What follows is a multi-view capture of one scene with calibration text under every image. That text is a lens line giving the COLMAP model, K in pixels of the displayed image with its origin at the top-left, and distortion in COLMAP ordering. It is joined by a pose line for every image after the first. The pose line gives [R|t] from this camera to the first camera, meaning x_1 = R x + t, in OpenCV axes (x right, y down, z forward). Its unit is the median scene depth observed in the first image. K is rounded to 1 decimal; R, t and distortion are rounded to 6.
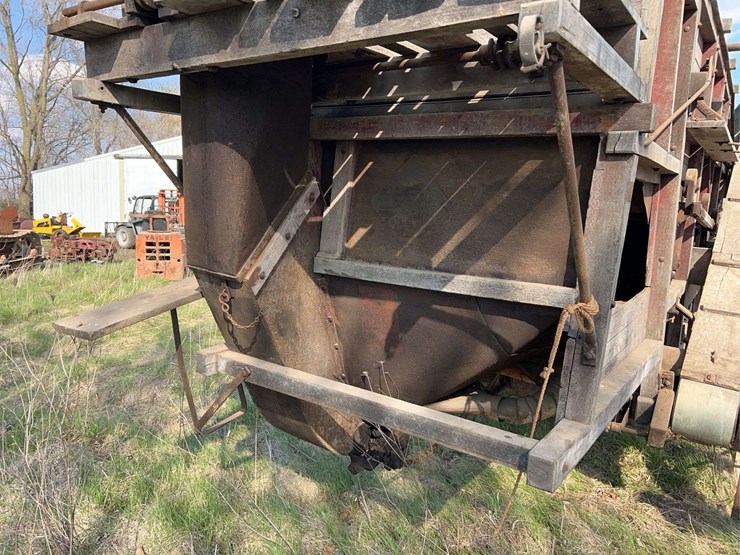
lens RADIAL K [[563.3, 0, 368.9], [0, 563.3, 282.1], [0, 0, 1]] dist [0.050436, -0.058101]
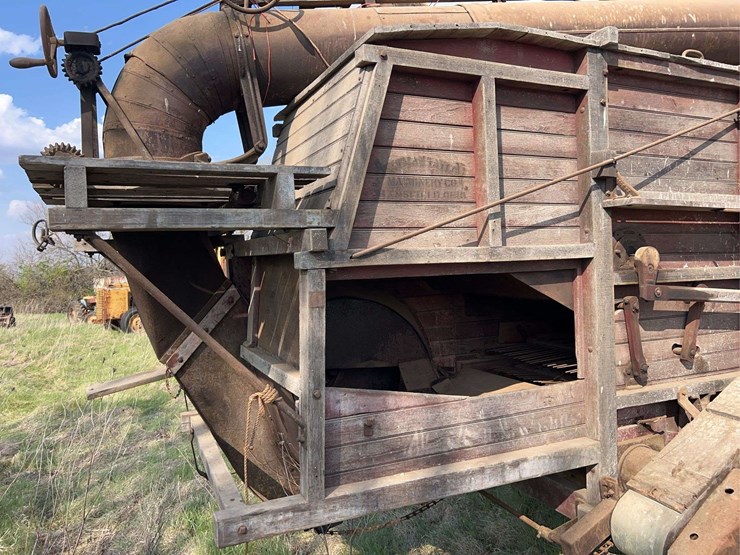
lens RADIAL K [[563.3, 0, 371.4], [0, 563.3, 273.8], [0, 0, 1]] dist [0.050436, -0.058101]
pose [[0.854952, -0.051754, -0.516120, 0.861875], [-0.017065, 0.991665, -0.127707, -0.047231], [0.518427, 0.117991, 0.846942, 0.036885]]
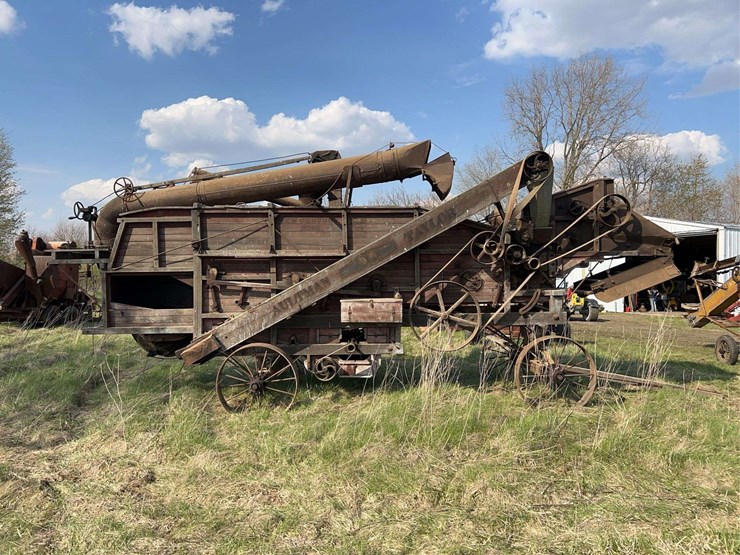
lens RADIAL K [[563.3, 0, 370.6], [0, 563.3, 275.4], [0, 0, 1]] dist [0.050436, -0.058101]
pose [[0.554359, -0.029894, -0.831741, 4.453740], [-0.095377, 0.990489, -0.099170, 0.055632], [0.826795, 0.134305, 0.546235, 0.148754]]
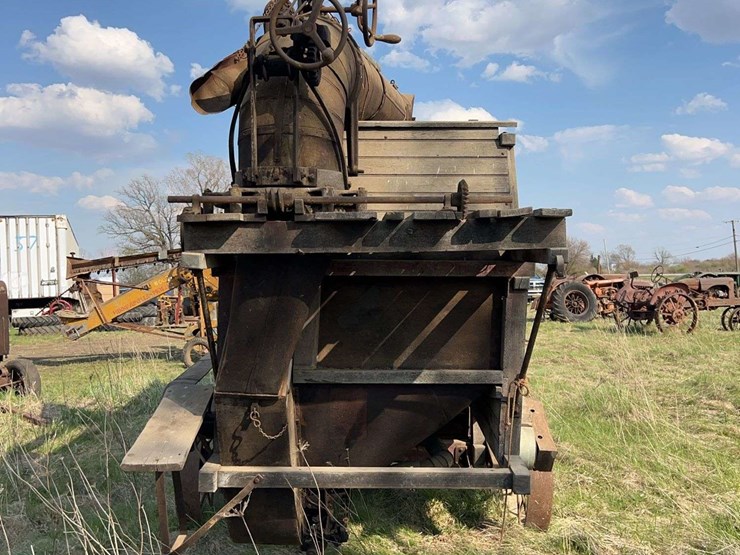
lens RADIAL K [[751.0, 0, 382.2], [0, 751.0, 272.3], [0, 0, 1]] dist [0.120825, 0.000000]
pose [[0.815018, -0.053483, 0.576962, -0.883588], [0.117708, 0.990251, -0.074481, -0.112549], [-0.567354, 0.128617, 0.813368, -0.457088]]
